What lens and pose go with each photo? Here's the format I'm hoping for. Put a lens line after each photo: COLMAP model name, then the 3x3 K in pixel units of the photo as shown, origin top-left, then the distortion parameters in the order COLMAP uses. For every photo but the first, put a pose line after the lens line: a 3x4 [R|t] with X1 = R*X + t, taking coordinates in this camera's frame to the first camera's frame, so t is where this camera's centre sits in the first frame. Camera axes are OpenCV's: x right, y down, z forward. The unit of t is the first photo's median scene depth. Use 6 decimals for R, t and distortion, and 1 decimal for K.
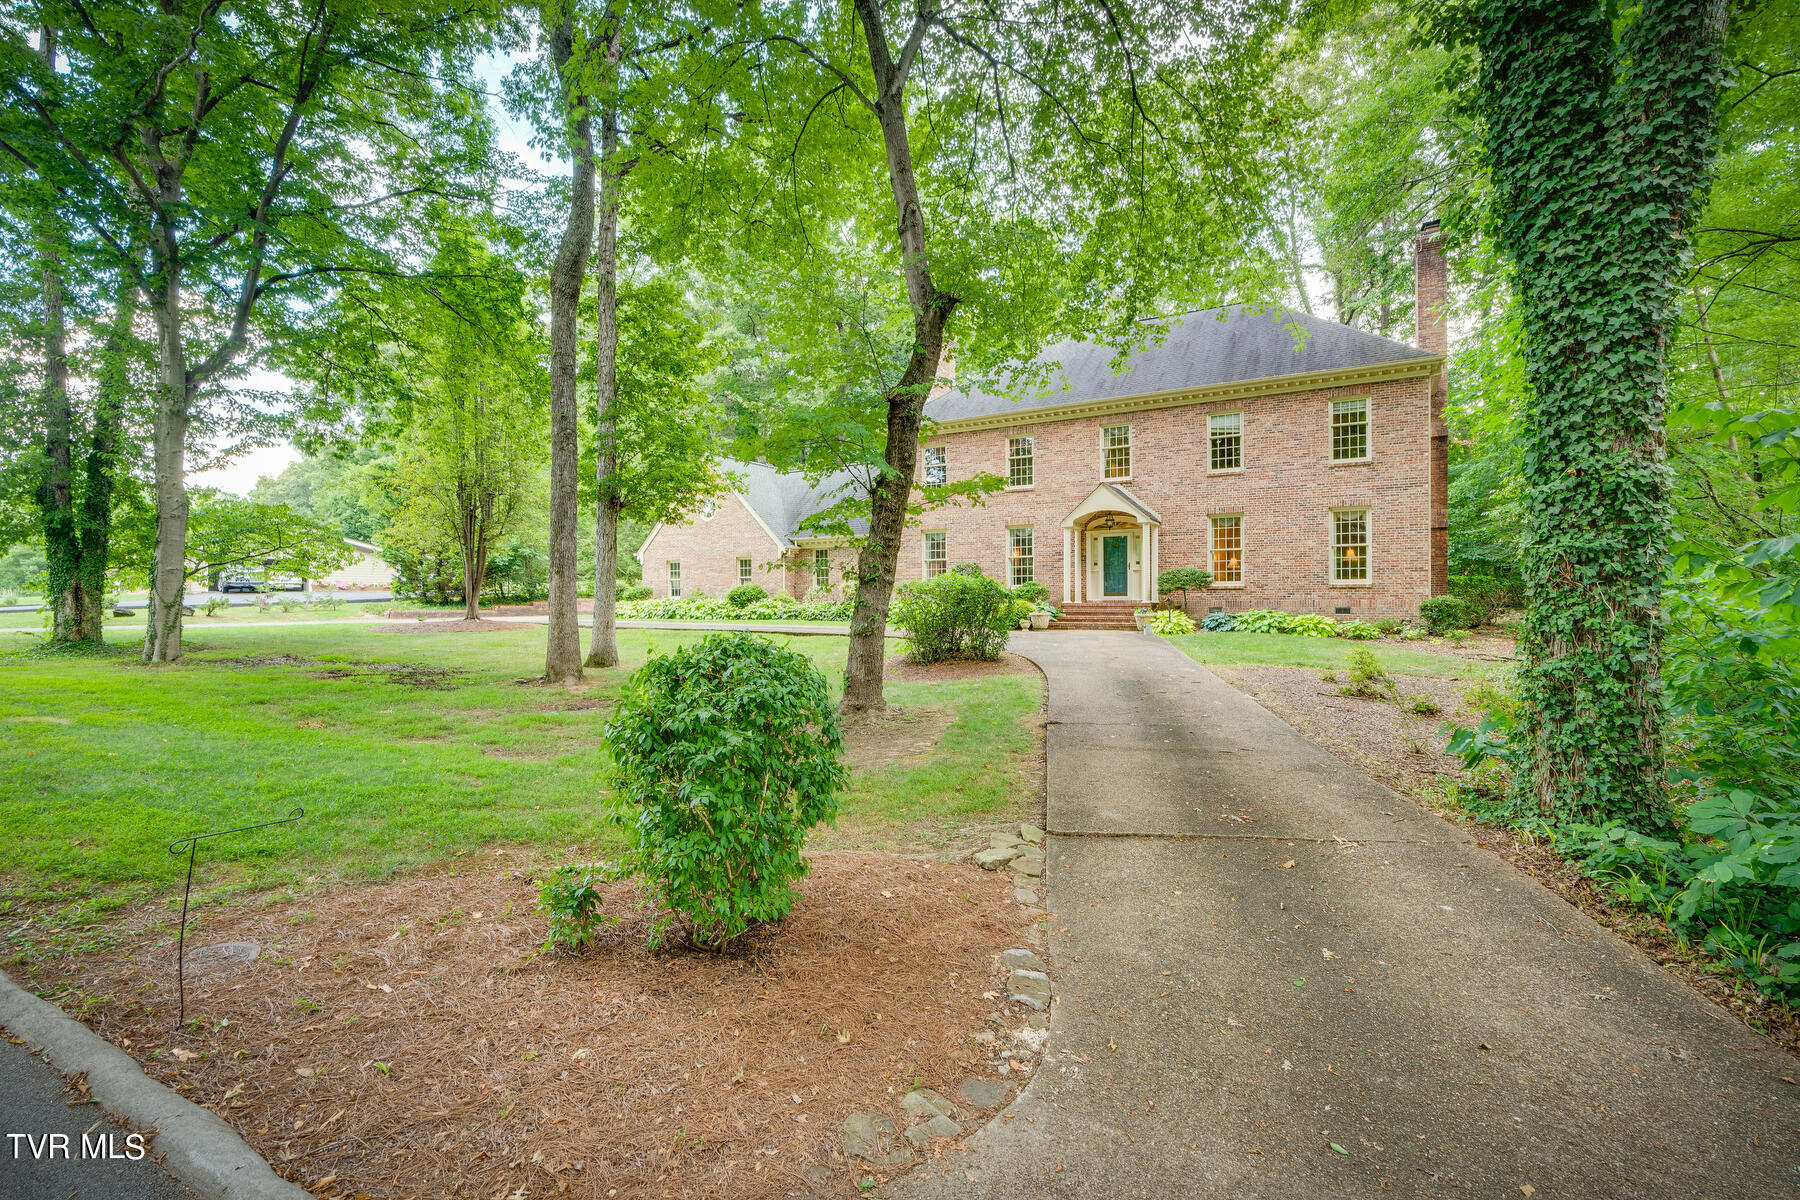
lens RADIAL K [[808.2, 0, 903.9], [0, 808.2, 598.6], [0, 0, 1]] dist [-0.000969, -0.000035]
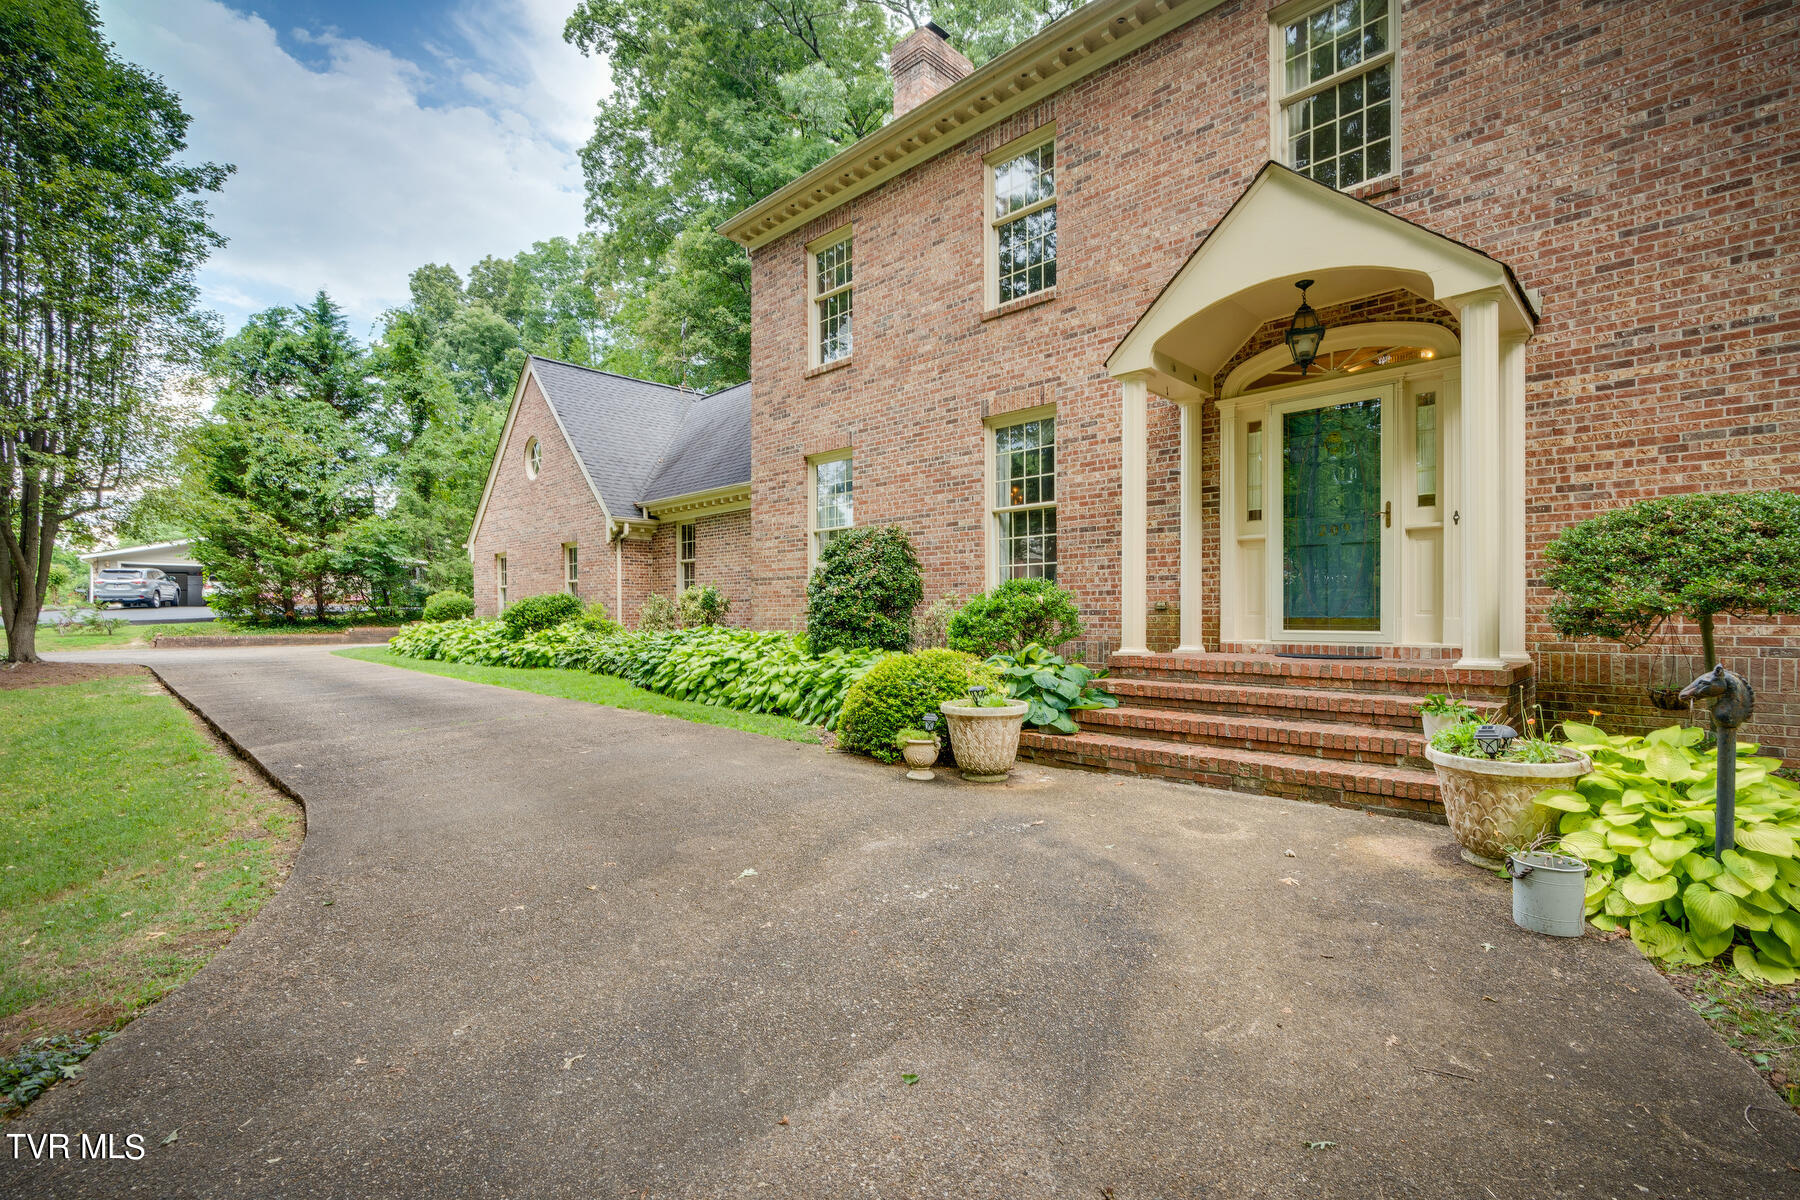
lens RADIAL K [[808.2, 0, 897.0], [0, 808.2, 608.2], [0, 0, 1]] dist [-0.000969, -0.000035]
pose [[0.963020, -0.003683, -0.269403, 0.197641], [0.003635, 0.999993, -0.000677, -0.010562], [0.269404, -0.000327, 0.963027, 0.713926]]
